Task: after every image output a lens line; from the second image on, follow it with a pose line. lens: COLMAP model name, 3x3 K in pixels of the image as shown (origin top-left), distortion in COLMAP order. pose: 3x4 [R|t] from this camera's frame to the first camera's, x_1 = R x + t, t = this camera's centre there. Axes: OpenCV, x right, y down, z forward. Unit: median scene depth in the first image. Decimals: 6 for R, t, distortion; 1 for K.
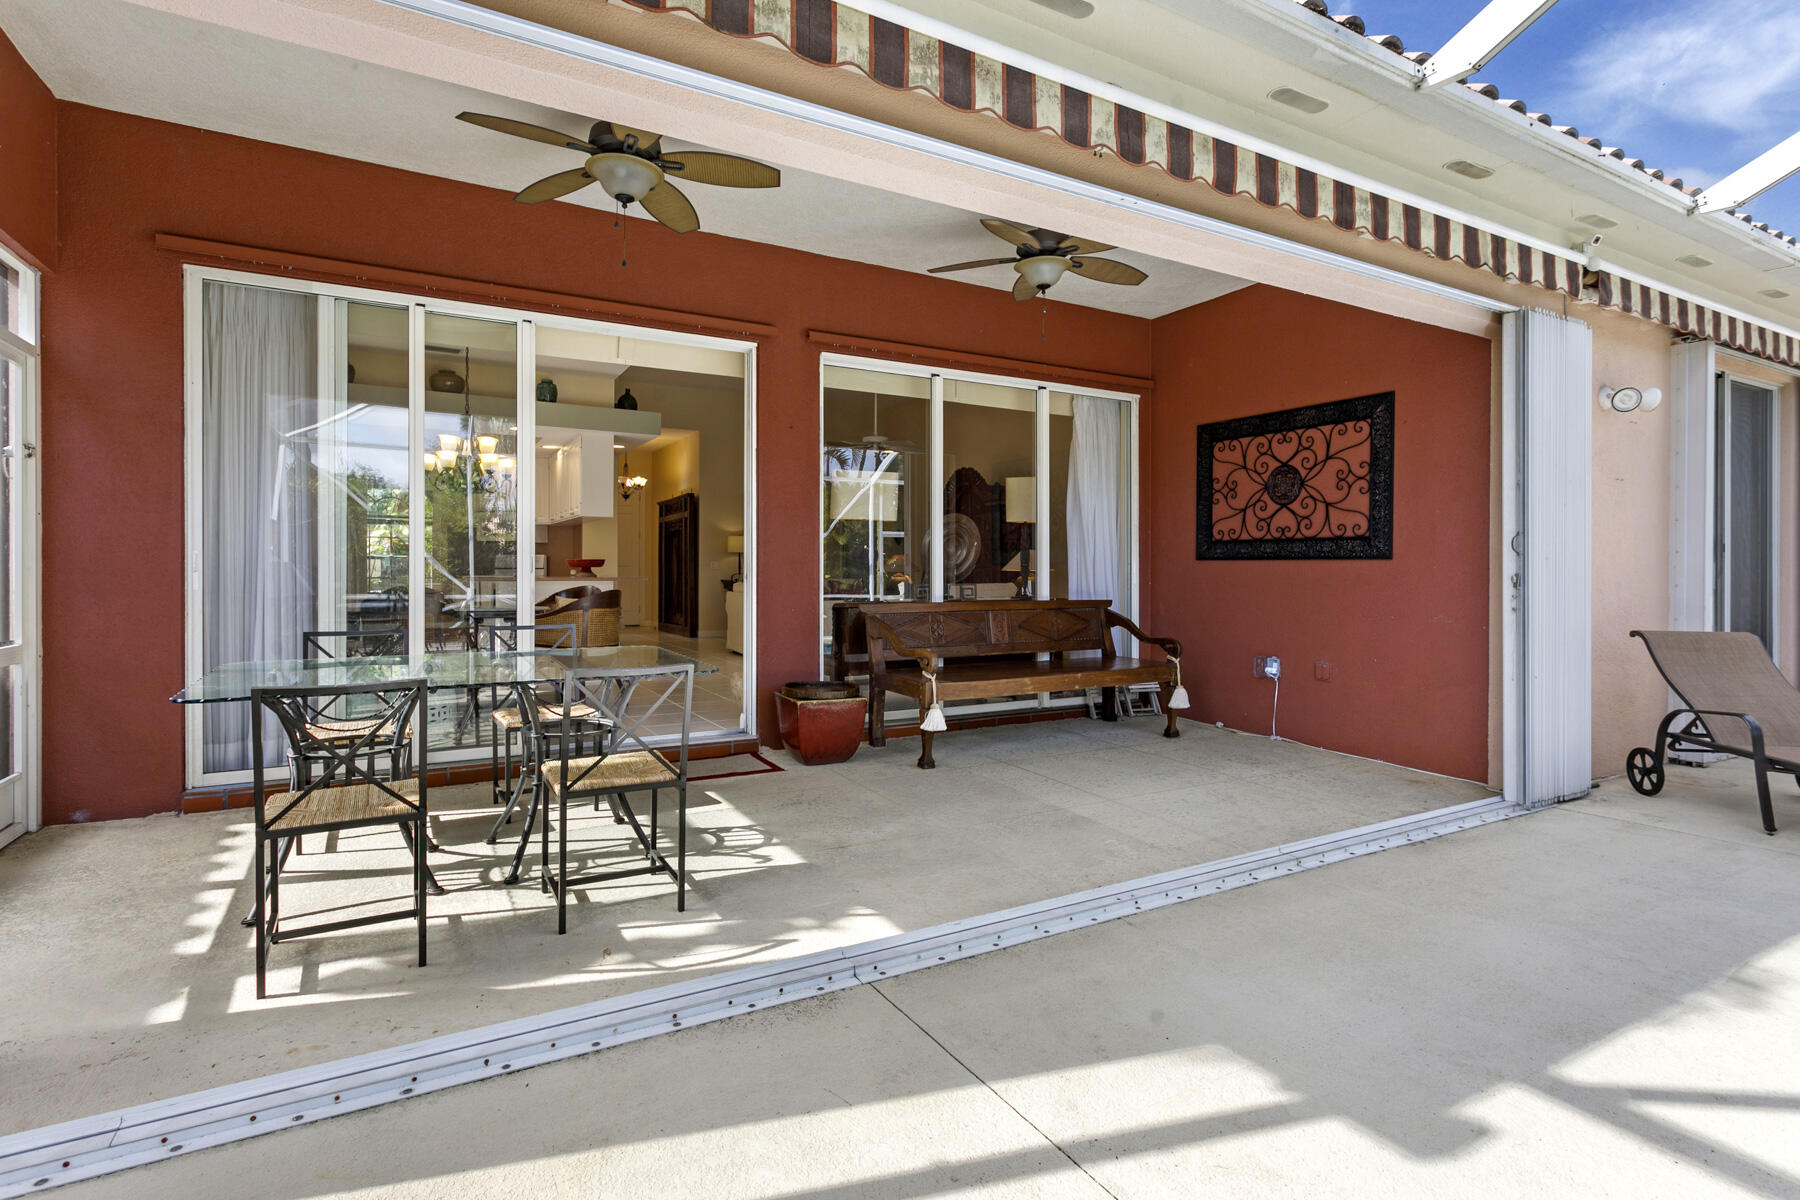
lens RADIAL K [[881.2, 0, 899.6], [0, 881.2, 574.7], [0, 0, 1]] dist [0.001958, 0.000312]
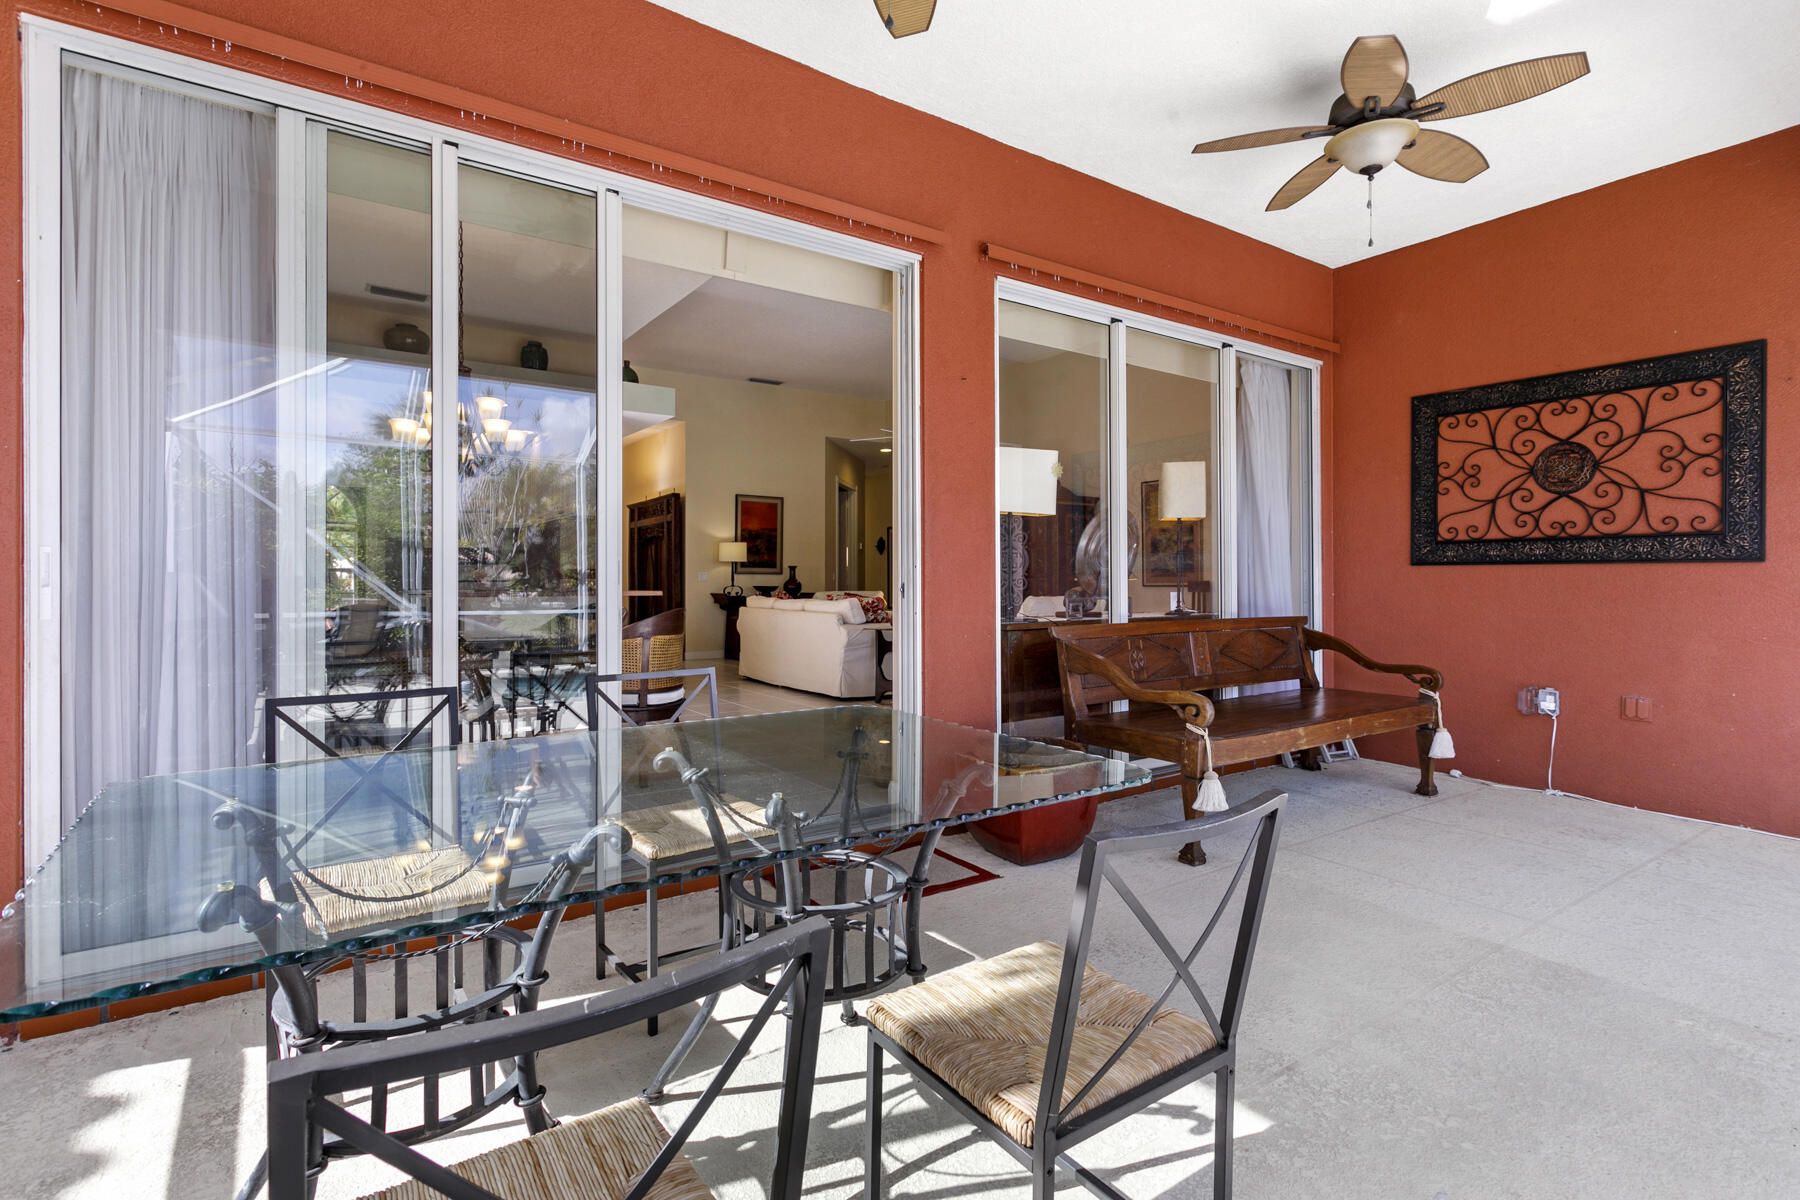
lens RADIAL K [[863.6, 0, 889.5], [0, 863.6, 578.8], [0, 0, 1]] dist [0.000156, 0.000324]
pose [[0.995614, -0.004968, 0.093428, -0.232547], [0.005742, 0.999951, -0.008024, -0.000848], [-0.093384, 0.008525, 0.995594, 0.297477]]
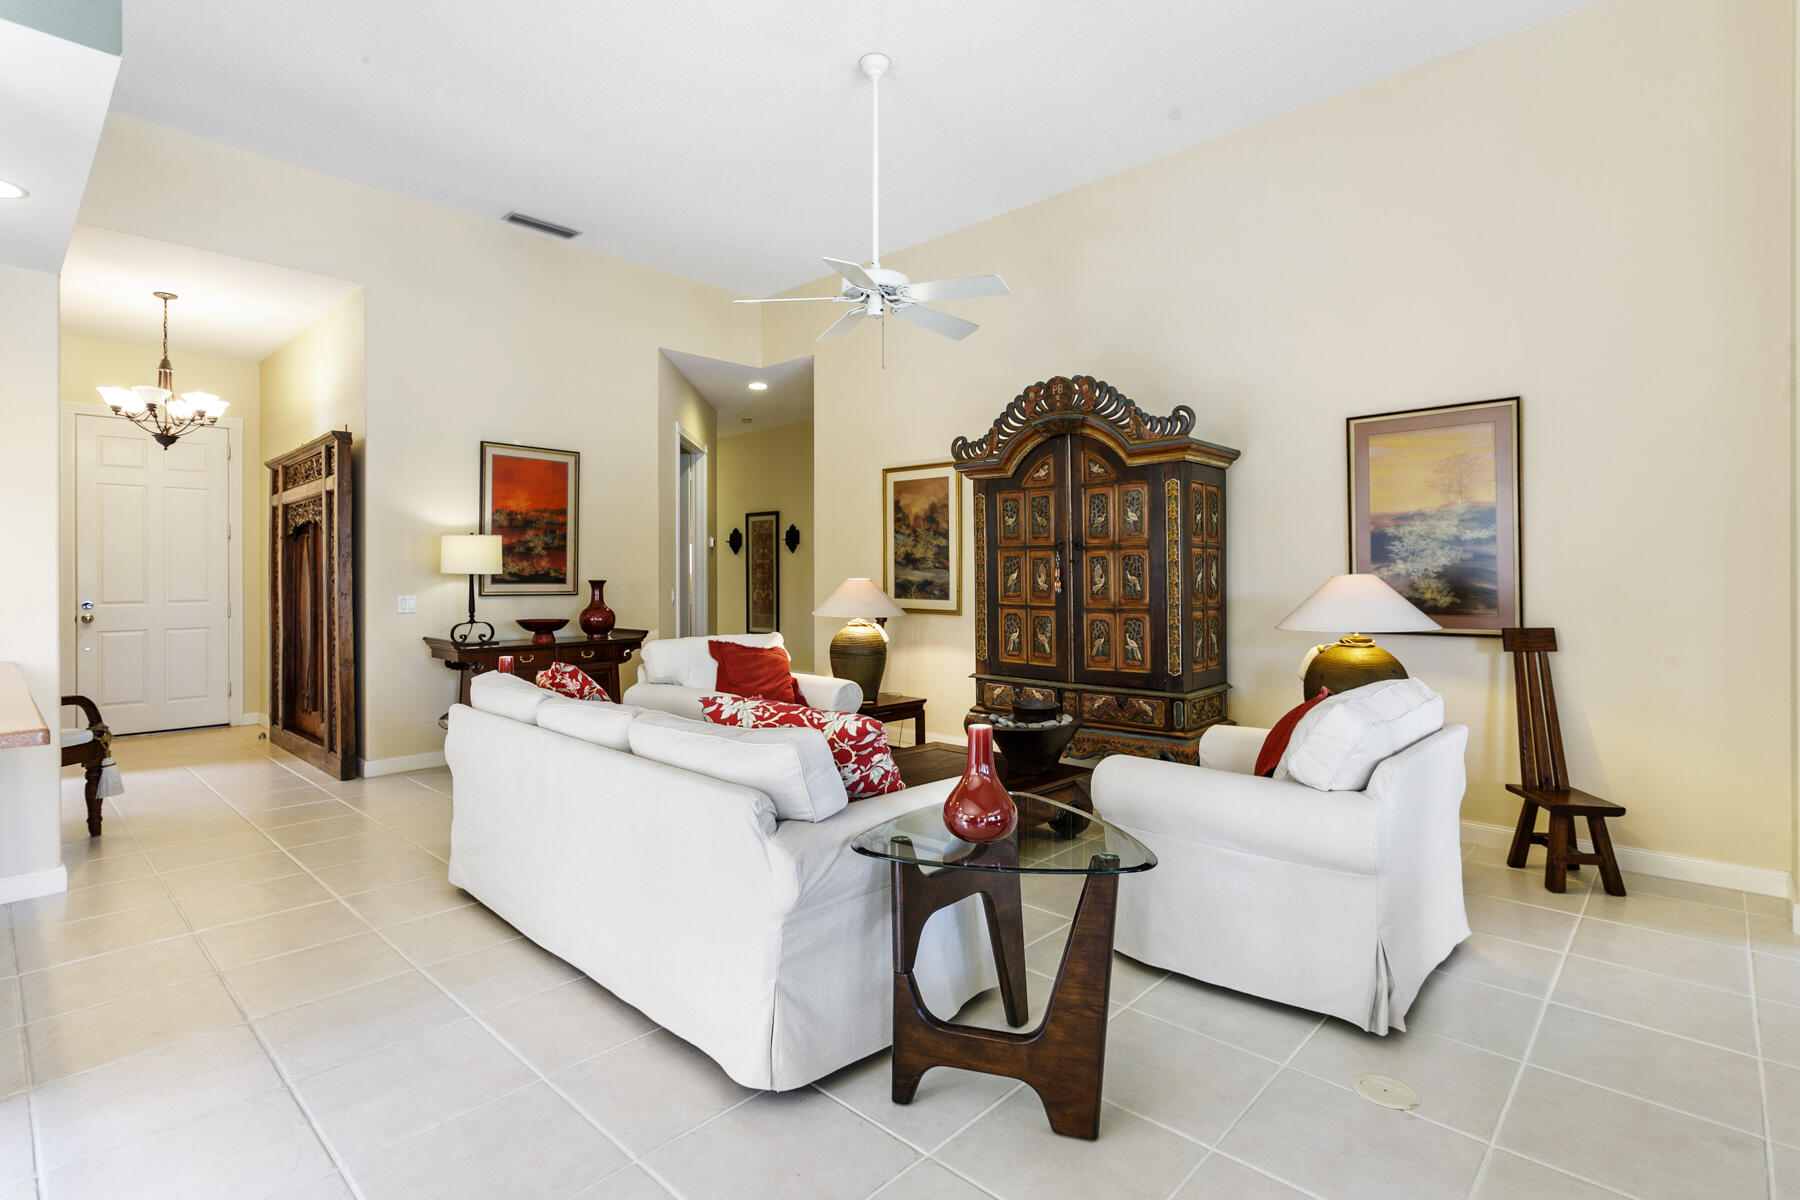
lens RADIAL K [[863.6, 0, 889.5], [0, 863.6, 578.8], [0, 0, 1]] dist [0.000156, 0.000324]
pose [[0.954887, -0.007647, 0.296871, -0.241337], [0.008553, 0.999962, -0.001753, -0.043745], [-0.296847, 0.004213, 0.954916, 1.155066]]
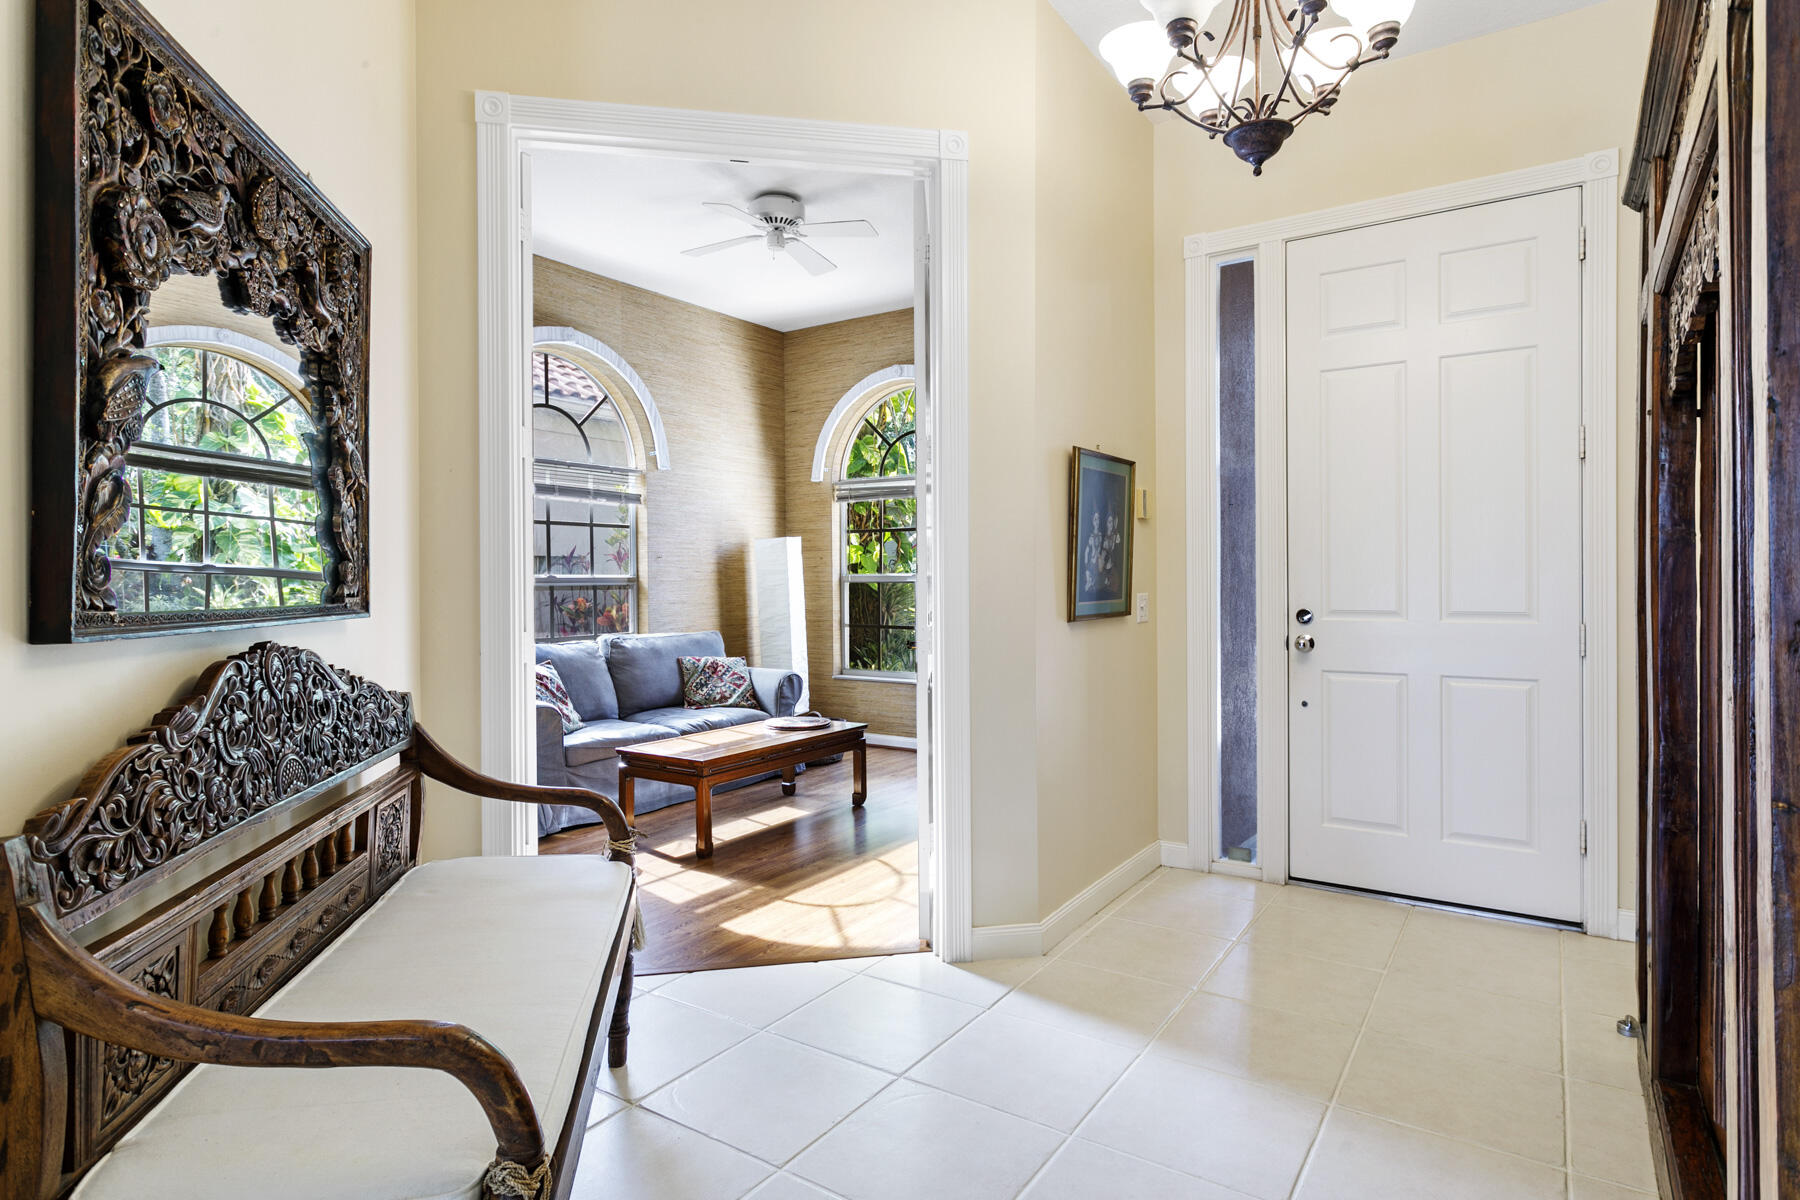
lens RADIAL K [[989.6, 0, 900.0], [0, 989.6, 590.1], [0, 0, 1]] dist [0.000878, 0.000124]
pose [[0.449503, 0.000438, -0.893279, -0.445304], [0.000907, 0.999999, 0.000947, -0.038751], [0.893279, -0.001236, 0.449502, 2.003512]]
